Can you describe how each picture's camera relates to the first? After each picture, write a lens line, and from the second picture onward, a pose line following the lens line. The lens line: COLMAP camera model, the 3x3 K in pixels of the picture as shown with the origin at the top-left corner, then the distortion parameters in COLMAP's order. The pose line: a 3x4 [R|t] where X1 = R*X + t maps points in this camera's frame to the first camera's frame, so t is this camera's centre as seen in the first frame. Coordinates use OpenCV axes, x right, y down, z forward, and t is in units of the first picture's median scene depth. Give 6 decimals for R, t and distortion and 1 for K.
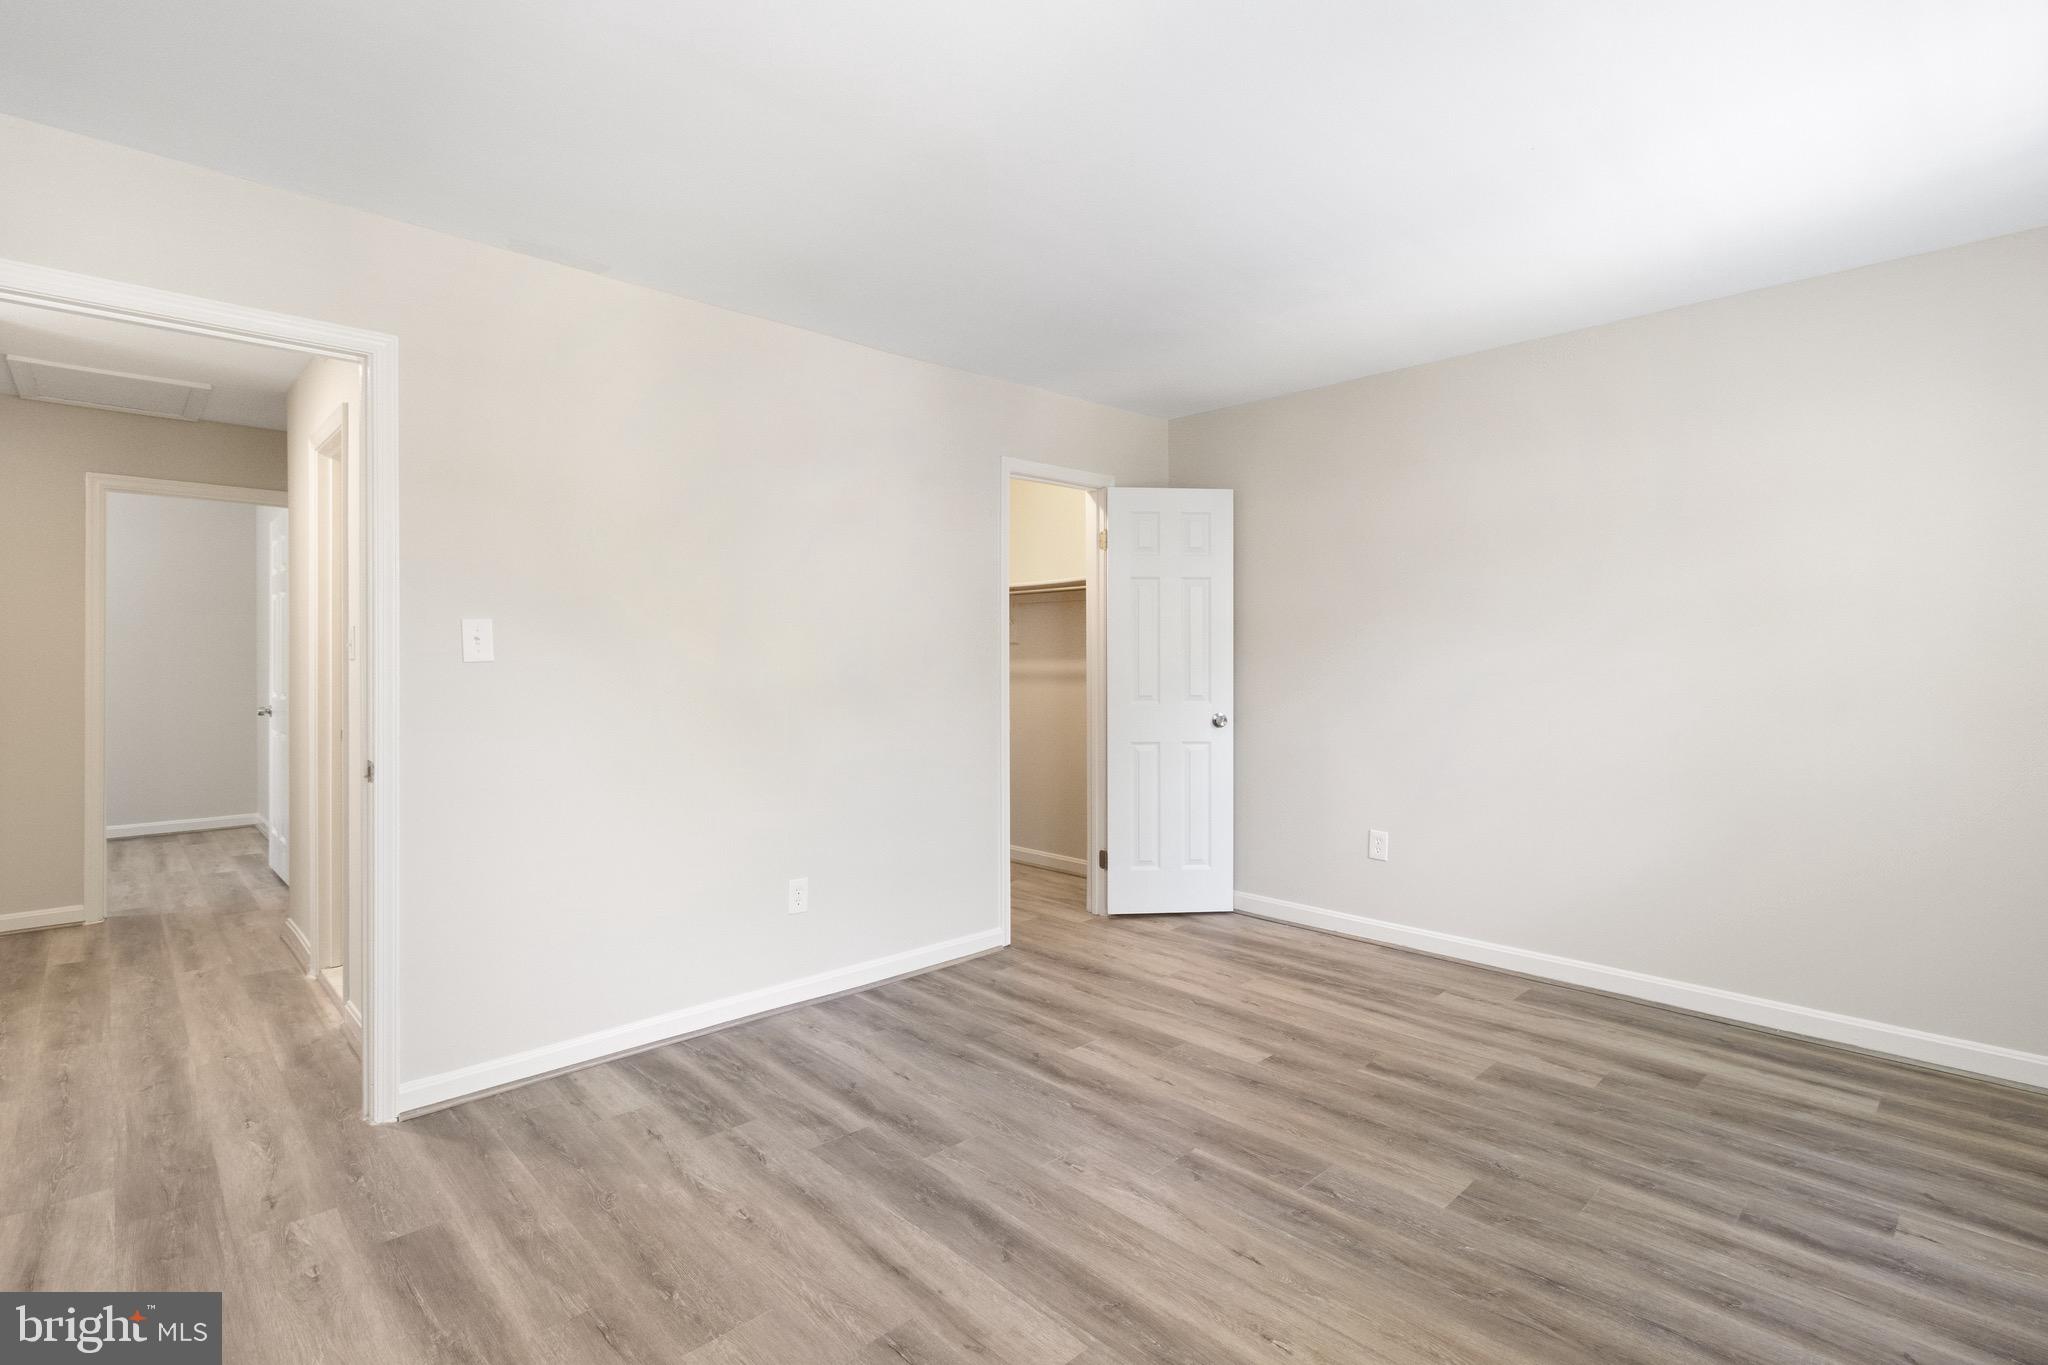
lens RADIAL K [[969.2, 0, 1031.2], [0, 969.2, 651.1], [0, 0, 1]] dist [0.002372, -0.000386]
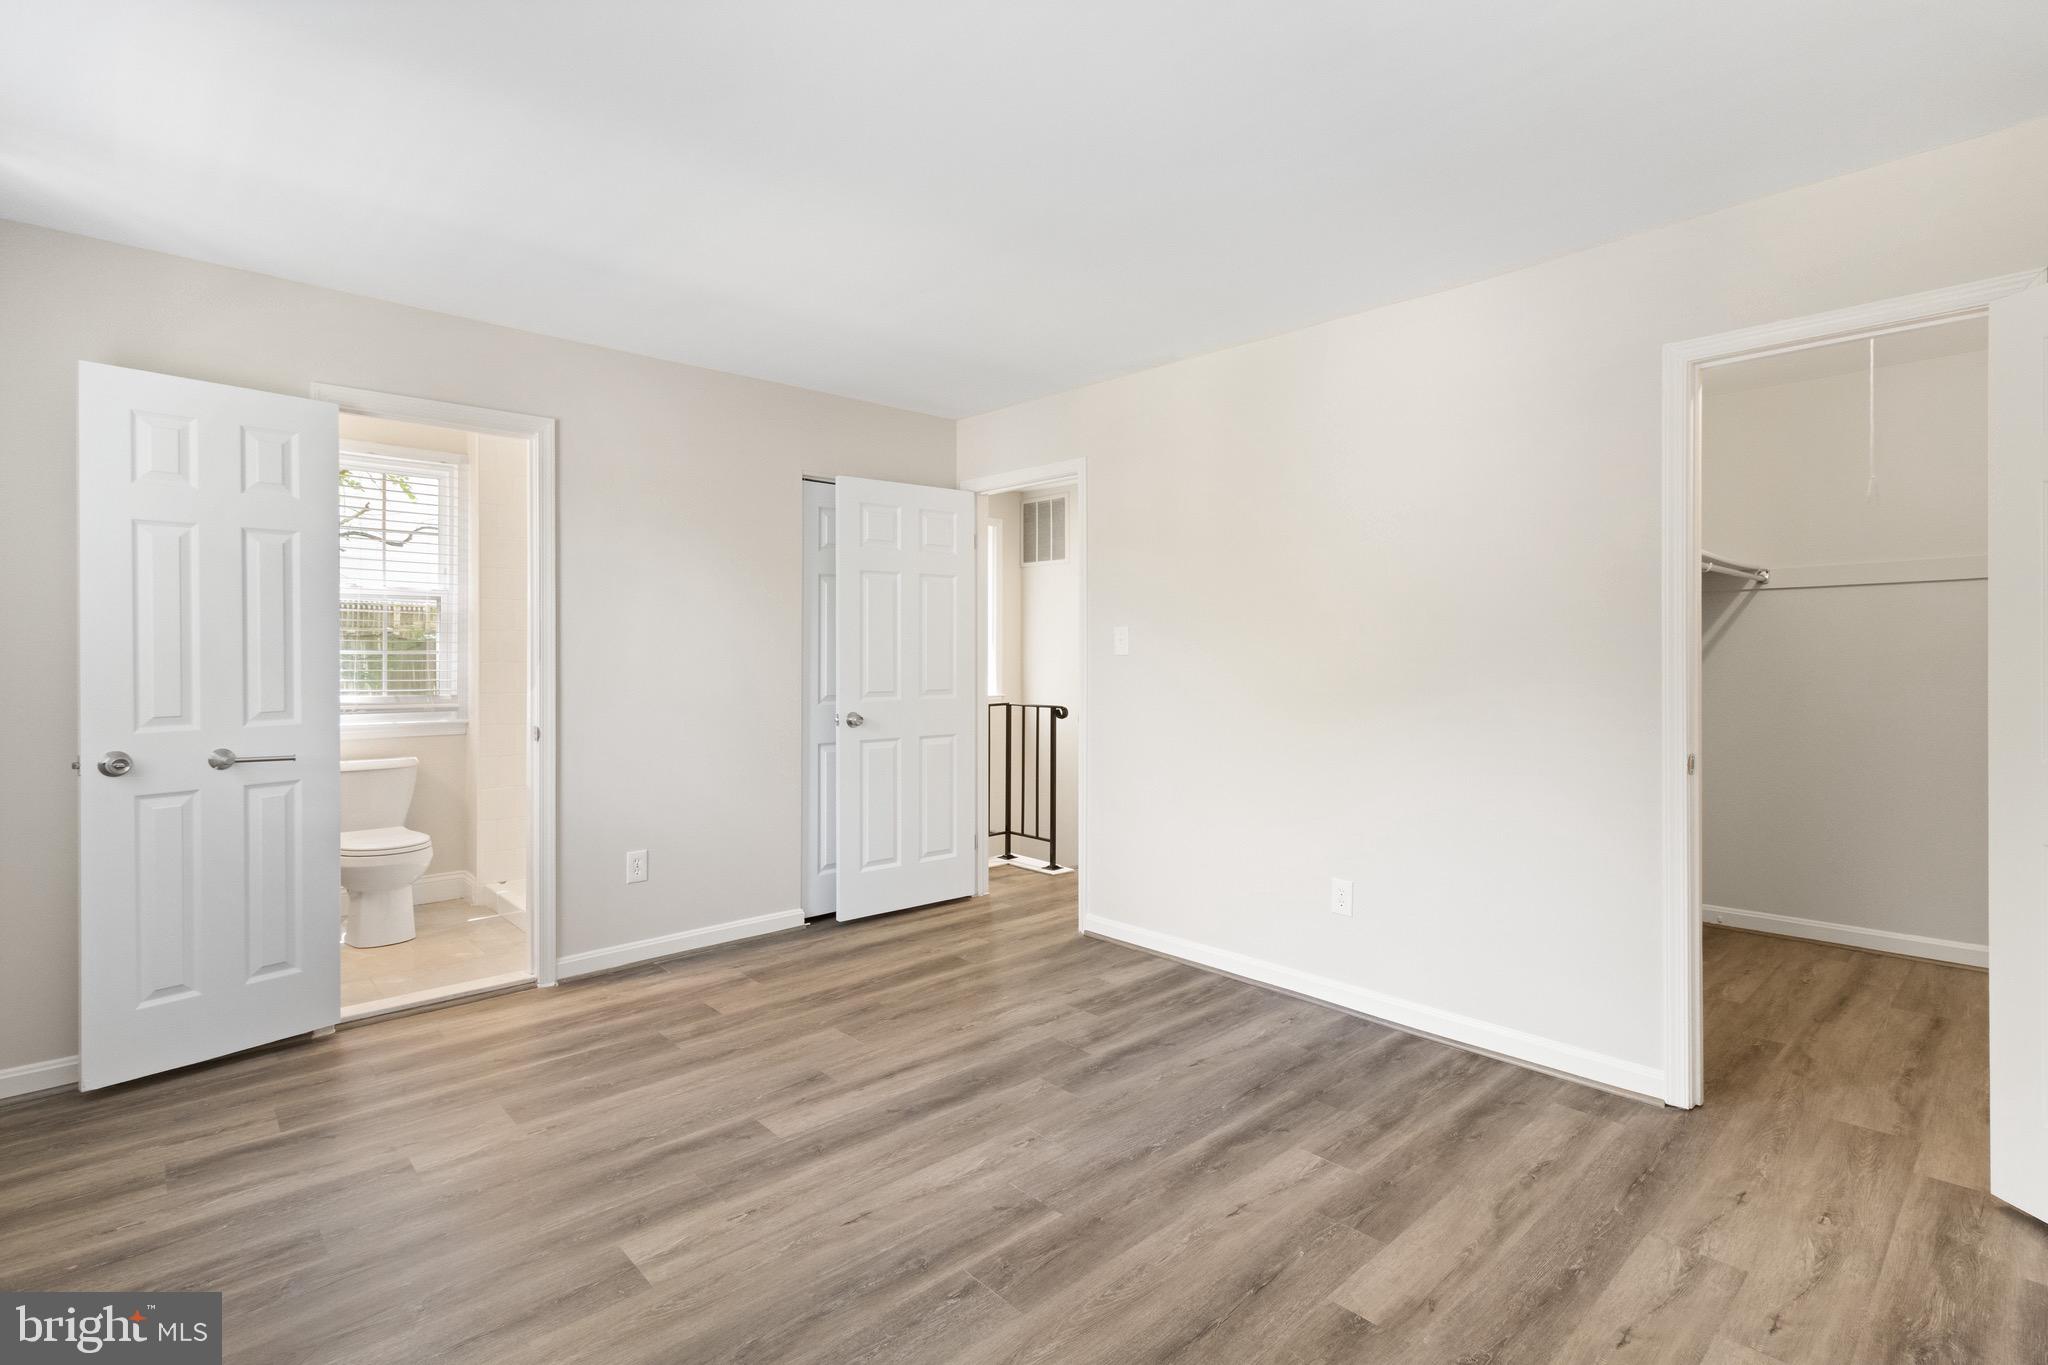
lens RADIAL K [[969.2, 0, 1031.2], [0, 969.2, 651.1], [0, 0, 1]] dist [0.002372, -0.000386]
pose [[-0.011214, 0.004033, -0.999929, 0.961662], [0.002612, 0.999989, 0.004004, -0.002253], [0.999934, -0.002567, -0.011224, 0.901915]]
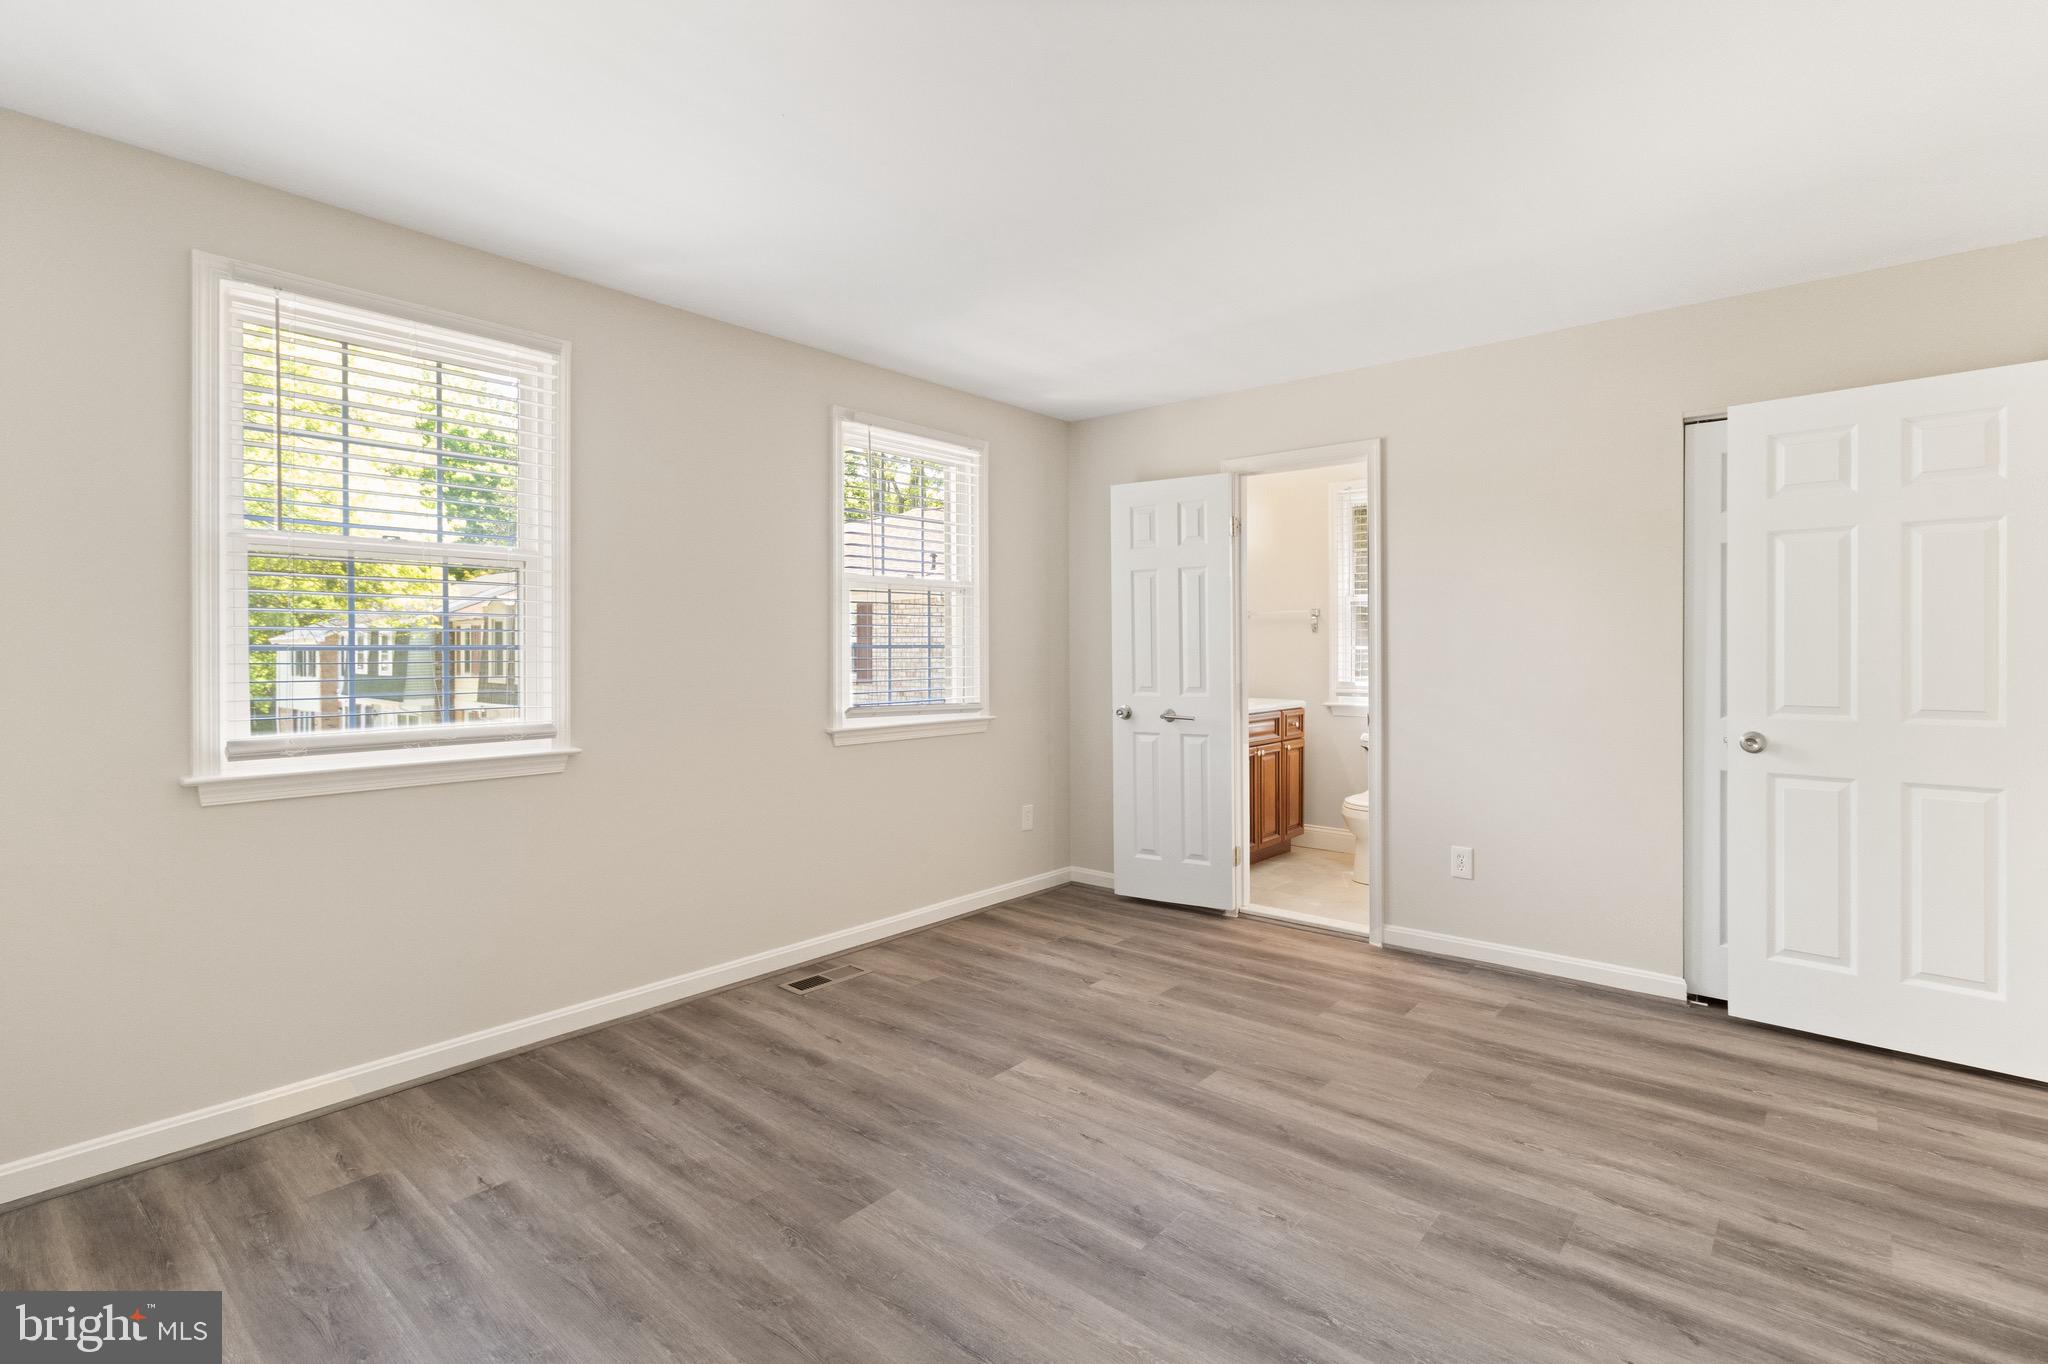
lens RADIAL K [[969.2, 0, 1031.2], [0, 969.2, 650.6], [0, 0, 1]] dist [0.002372, -0.000386]
pose [[-0.994496, 0.004870, -0.104661, 0.317226], [0.004999, 0.999987, -0.000970, 0.005743], [0.104655, -0.001488, -0.994507, 1.658200]]
